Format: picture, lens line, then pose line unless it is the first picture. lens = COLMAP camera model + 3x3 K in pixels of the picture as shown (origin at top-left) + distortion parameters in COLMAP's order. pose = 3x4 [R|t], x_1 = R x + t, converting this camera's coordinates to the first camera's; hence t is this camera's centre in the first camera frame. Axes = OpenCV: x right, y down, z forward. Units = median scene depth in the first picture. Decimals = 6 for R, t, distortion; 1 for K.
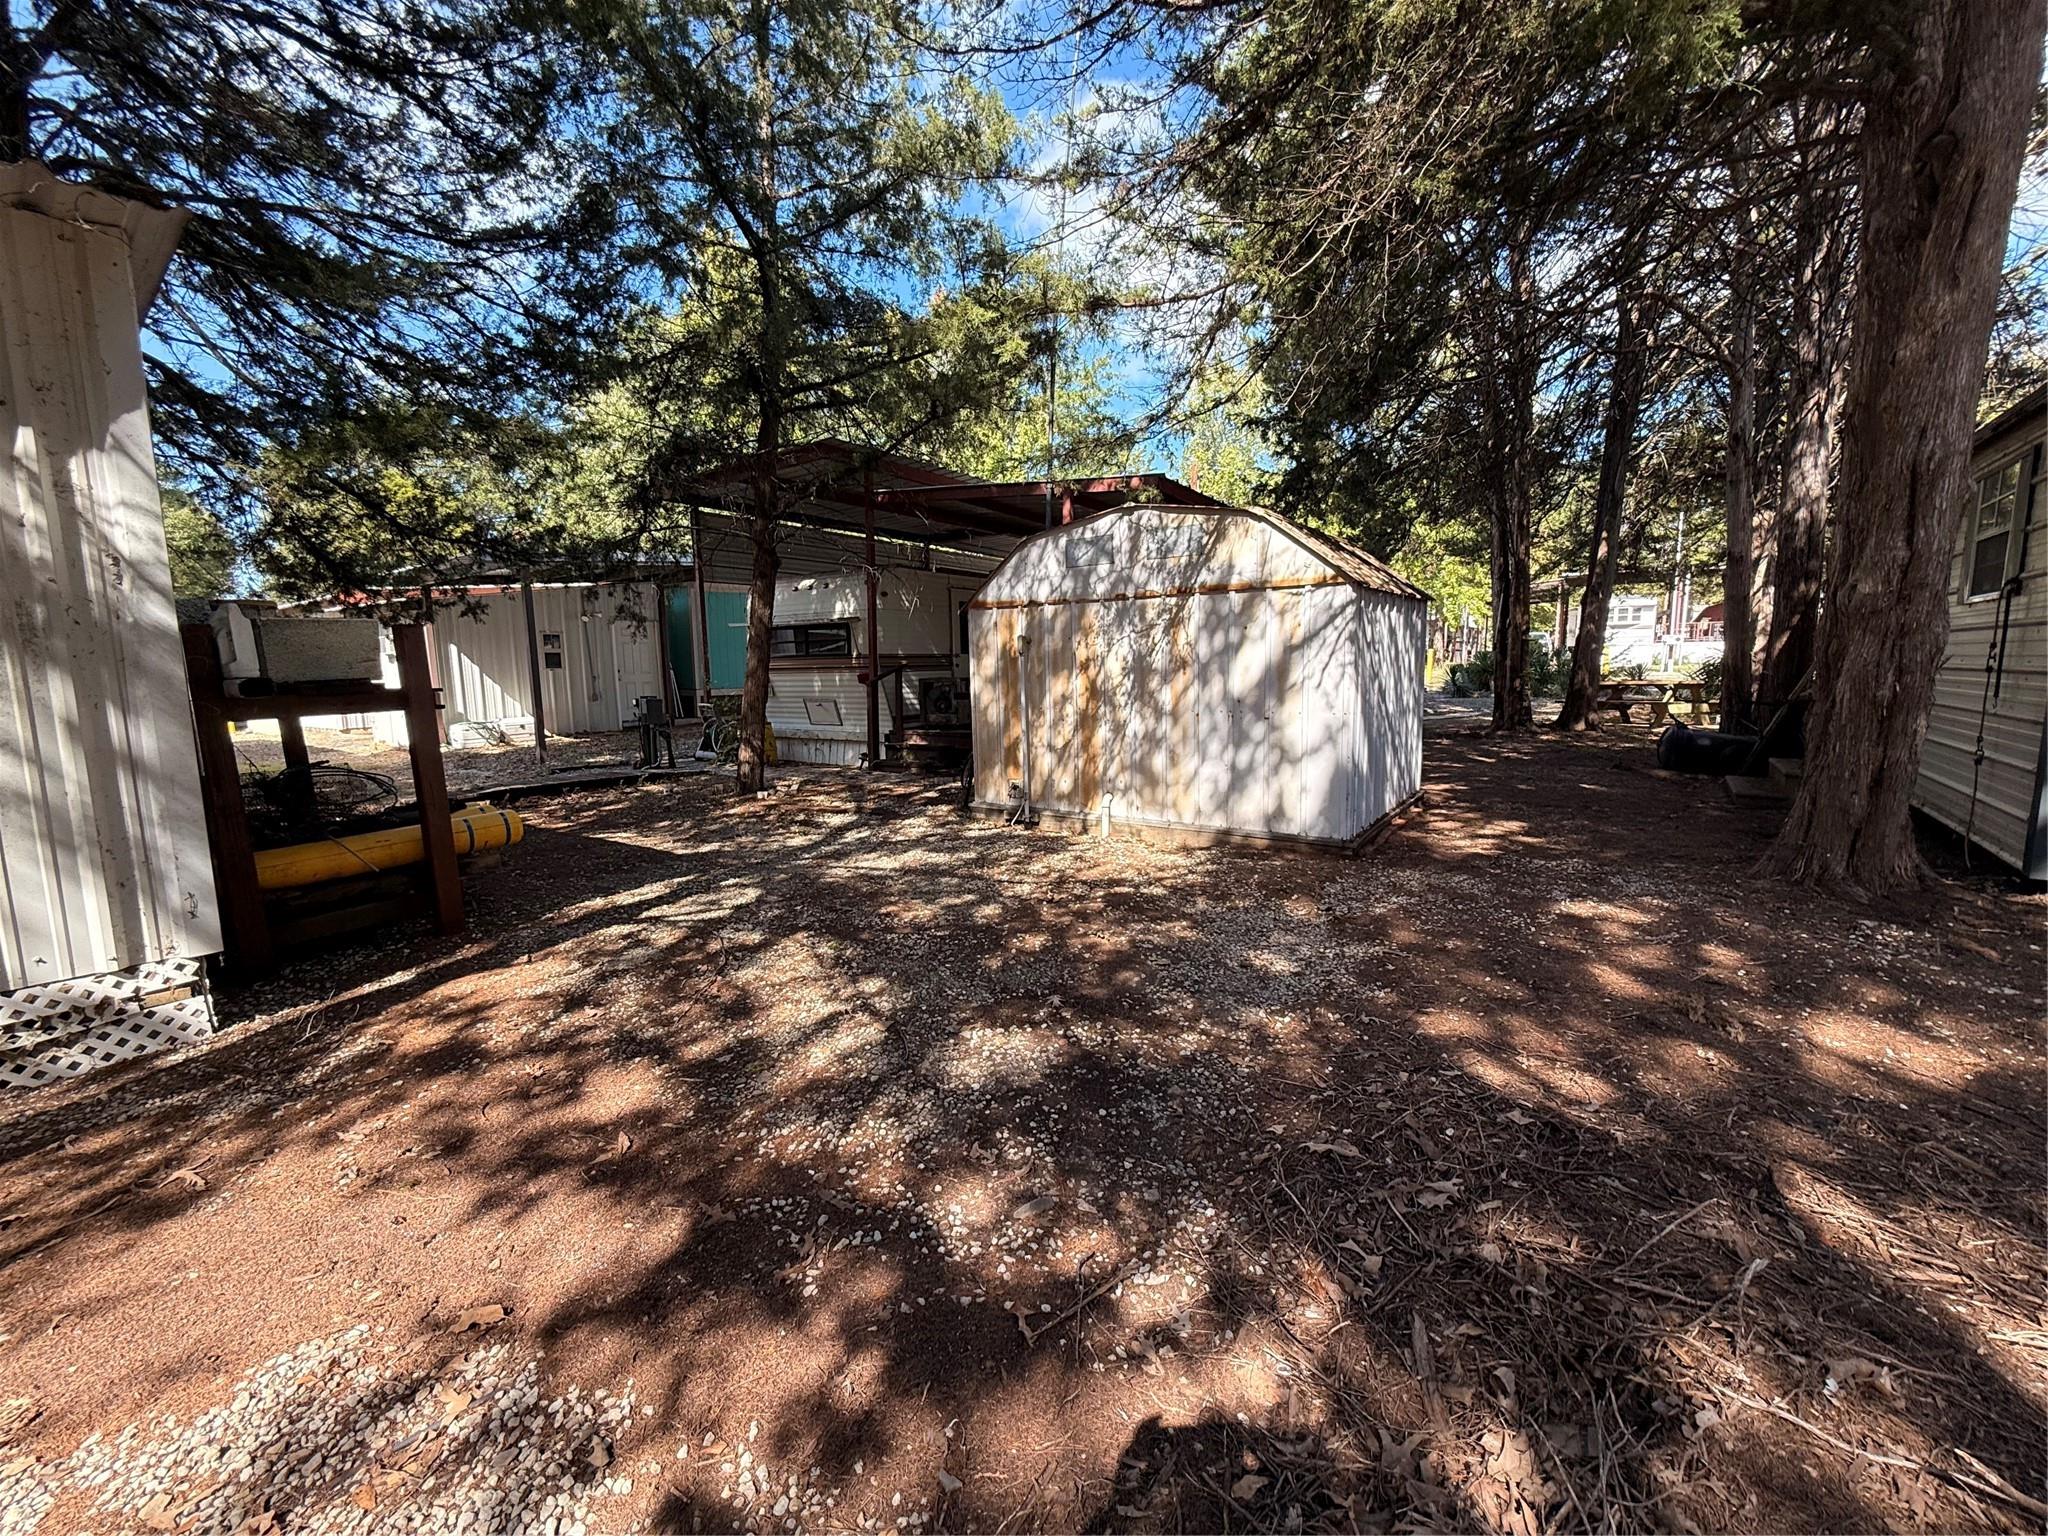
lens RADIAL K [[810.8, 0, 1025.3], [0, 810.8, 768.4], [0, 0, 1]] dist [-0.006514, 0.001213]
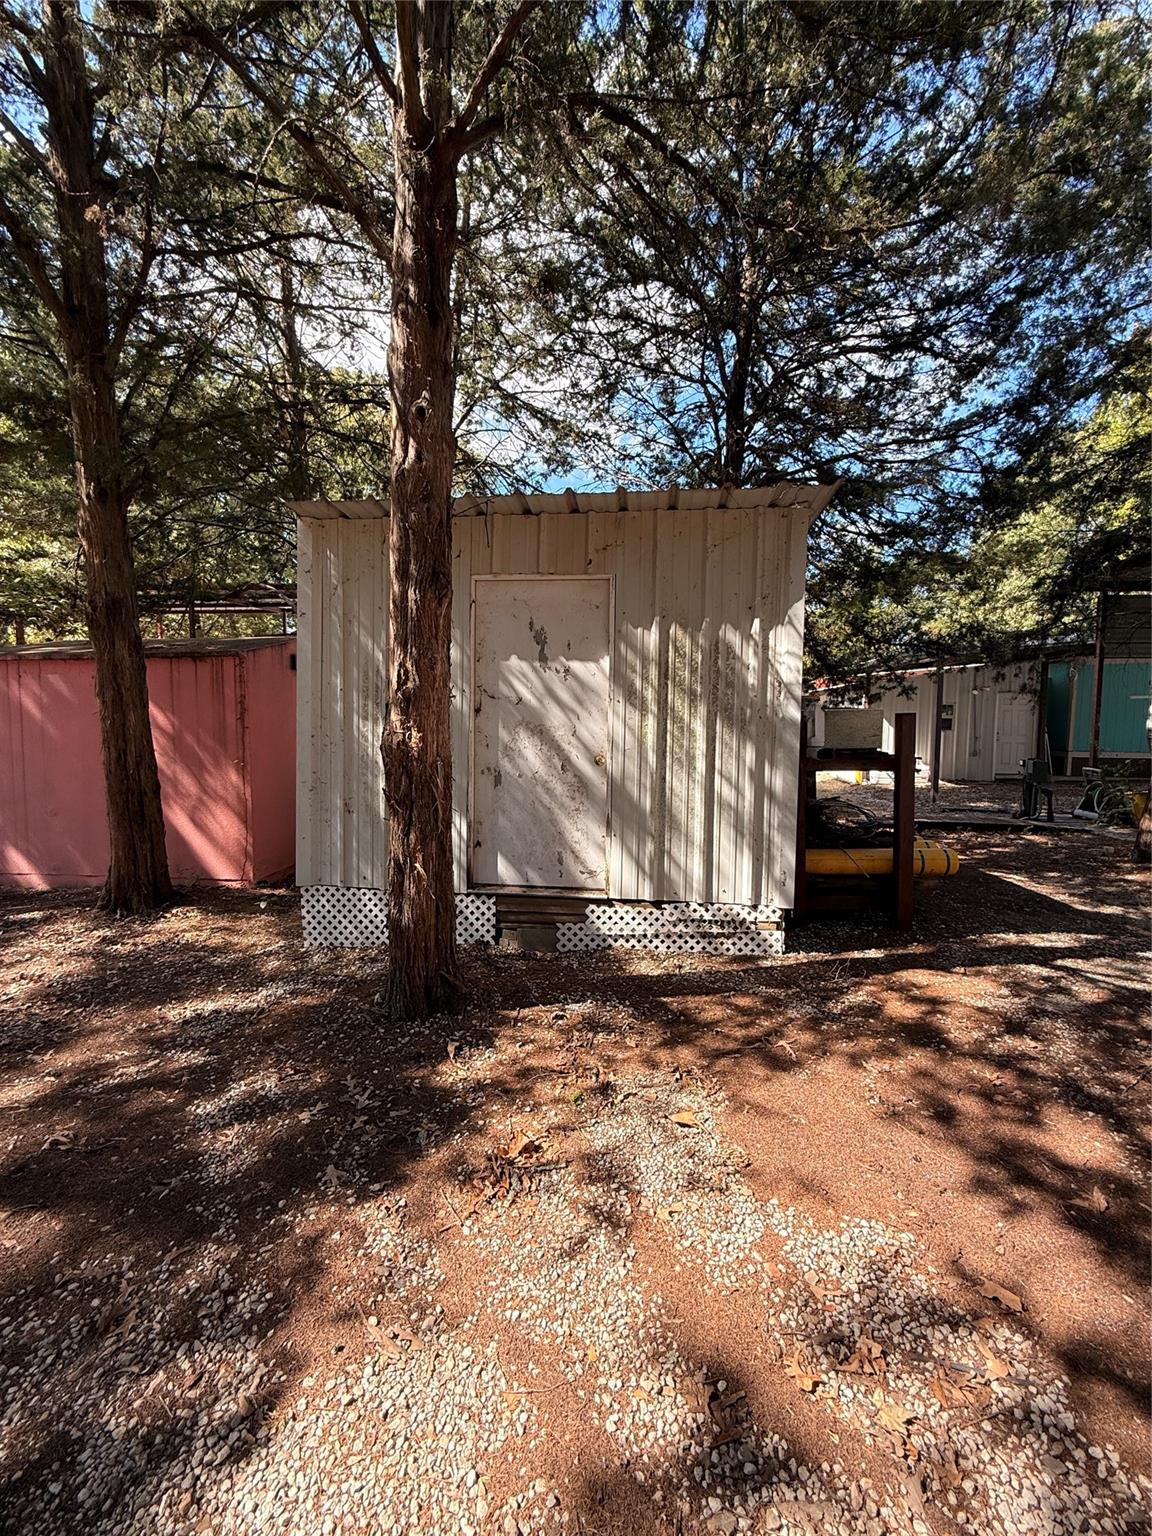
lens RADIAL K [[608.1, 0, 582.7], [0, 608.1, 765.8], [0, 0, 1]] dist [-0.006514, 0.001213]
pose [[0.503539, 0.076264, -0.860600, -0.116990], [-0.125485, 0.991990, 0.014485, -0.028274], [0.854811, 0.100699, 0.509076, -0.048407]]
